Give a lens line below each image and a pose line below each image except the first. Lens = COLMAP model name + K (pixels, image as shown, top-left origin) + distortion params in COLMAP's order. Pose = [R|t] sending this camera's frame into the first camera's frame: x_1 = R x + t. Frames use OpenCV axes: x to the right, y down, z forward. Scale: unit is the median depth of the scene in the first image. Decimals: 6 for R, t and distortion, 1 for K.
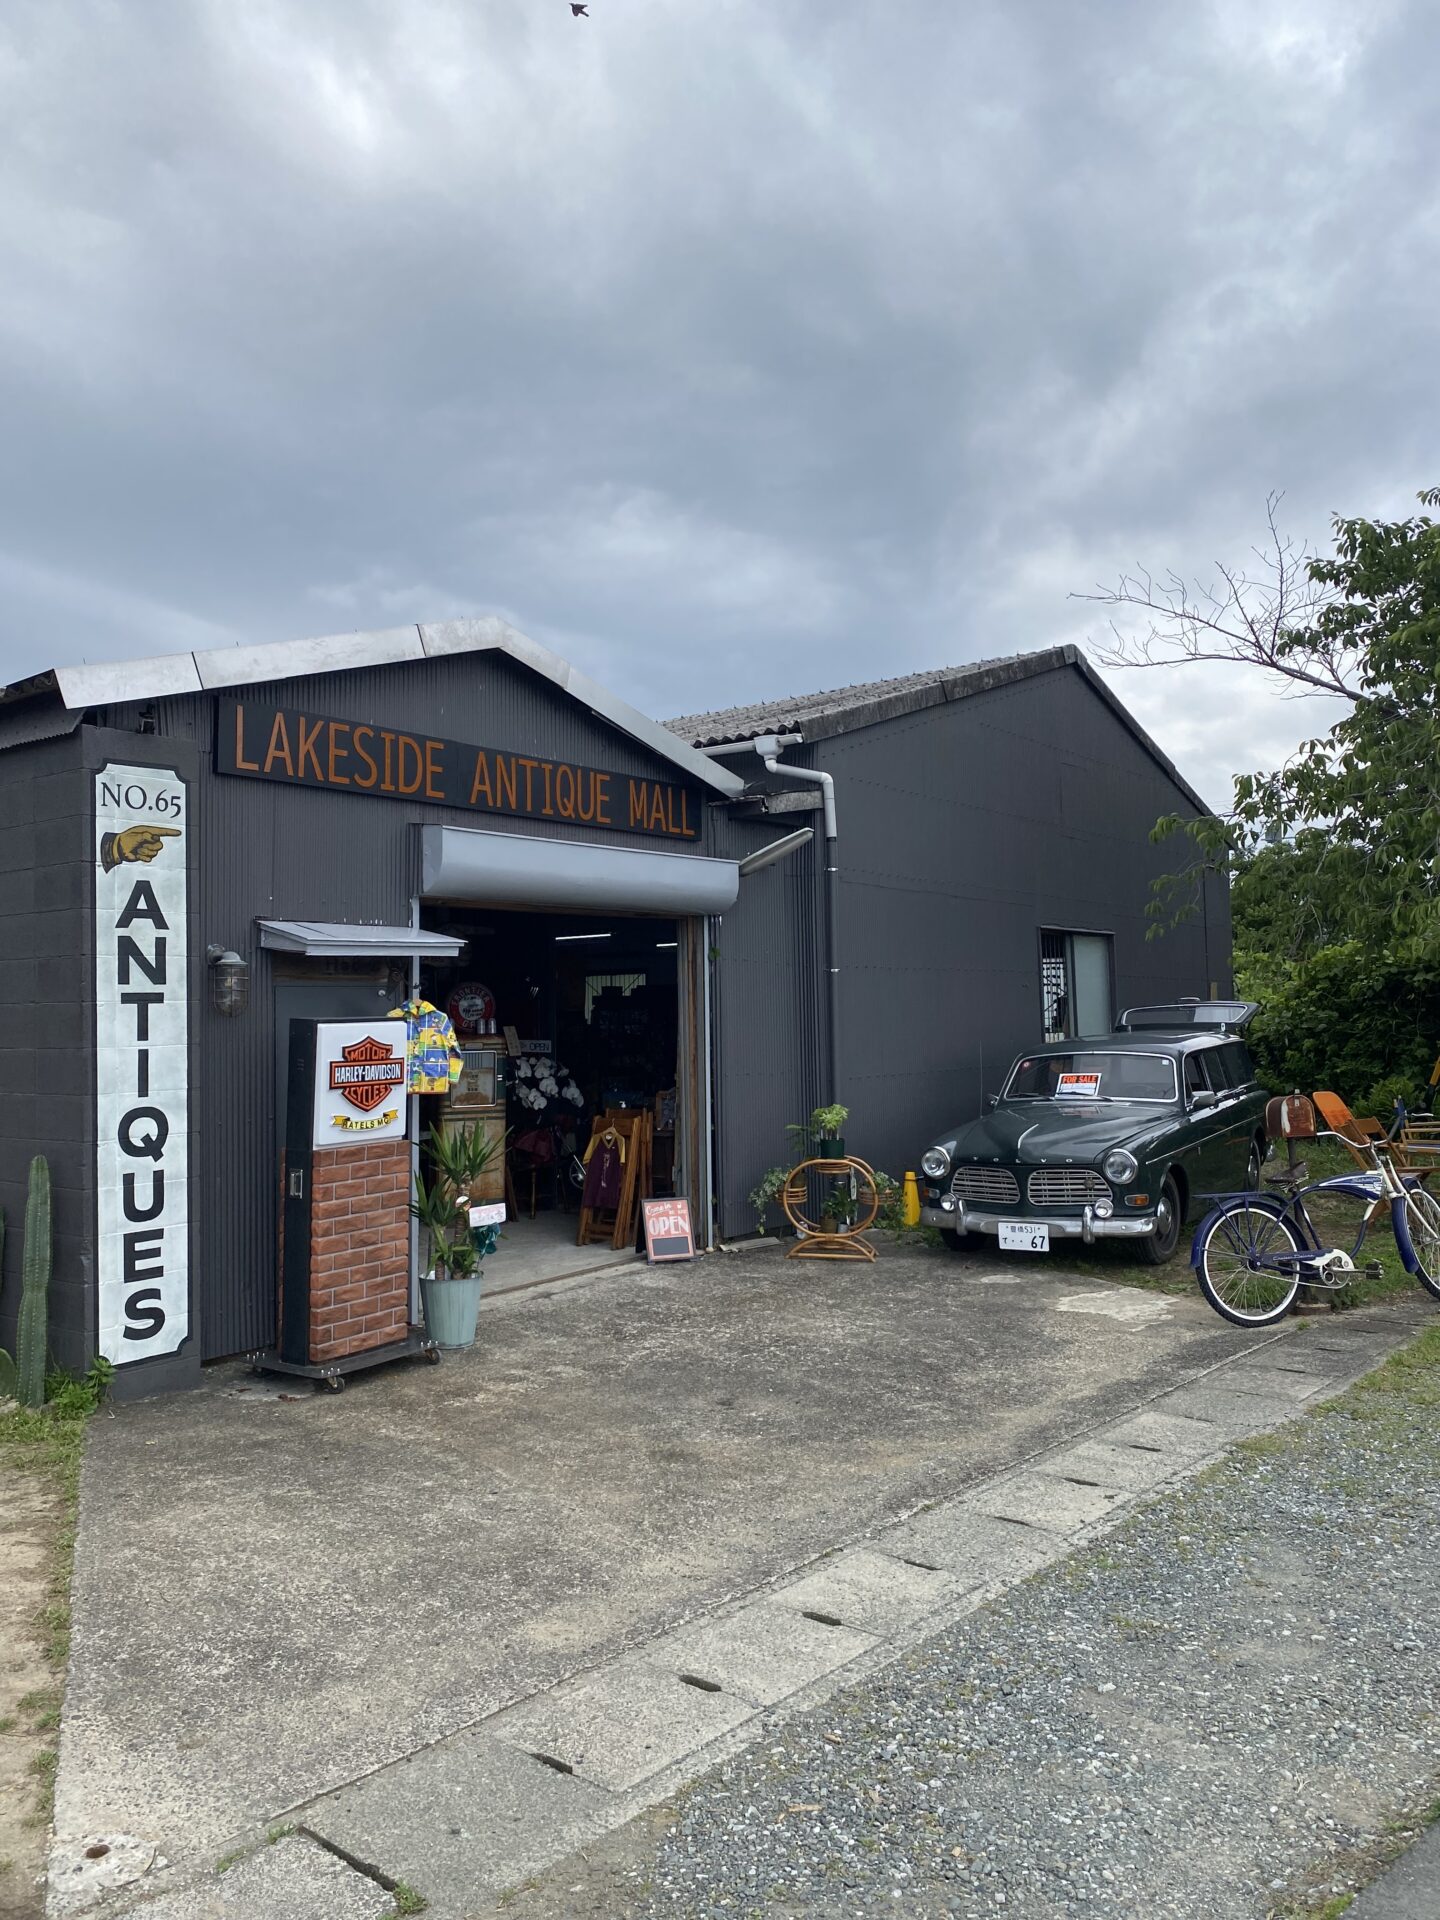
lens RADIAL K [[1453.1, 0, 720.0], [0, 1453.1, 960.0], [0, 0, 1]] dist [0.034484, -0.027089]
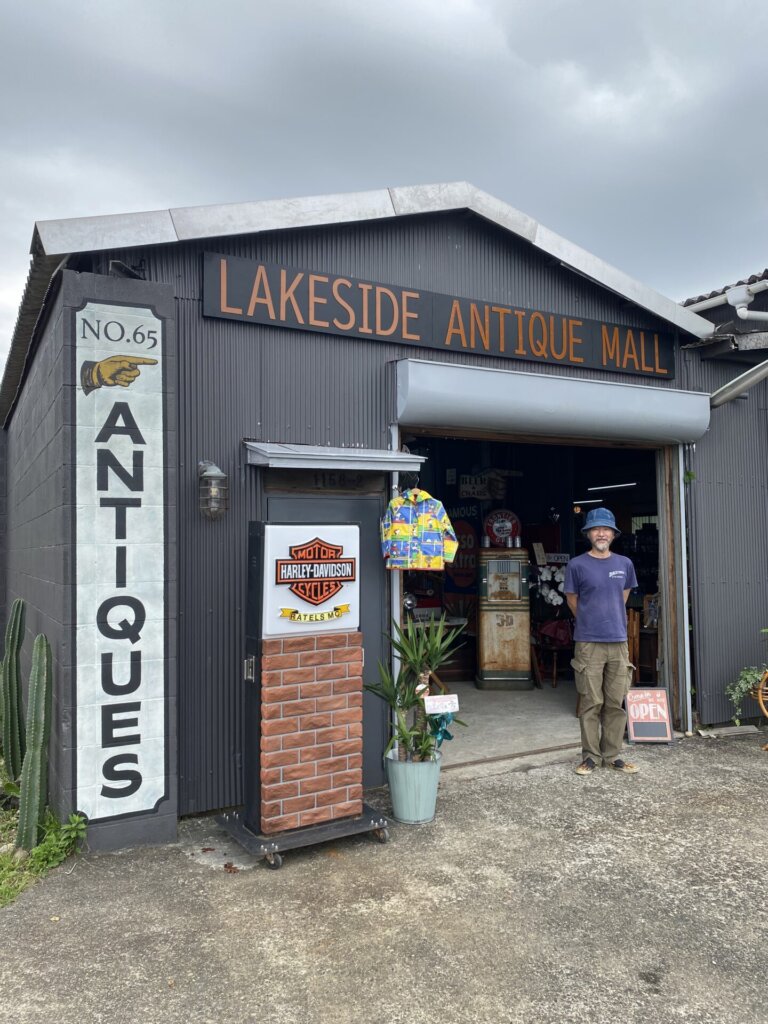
lens RADIAL K [[775.0, 0, 384.0], [0, 775.0, 512.0], [0, 0, 1]] dist [0.034484, -0.027089]
pose [[0.907122, -0.017337, -0.420511, 0.053073], [0.013344, 0.999834, -0.012435, 0.041416], [0.420657, 0.005669, 0.907202, 0.492431]]
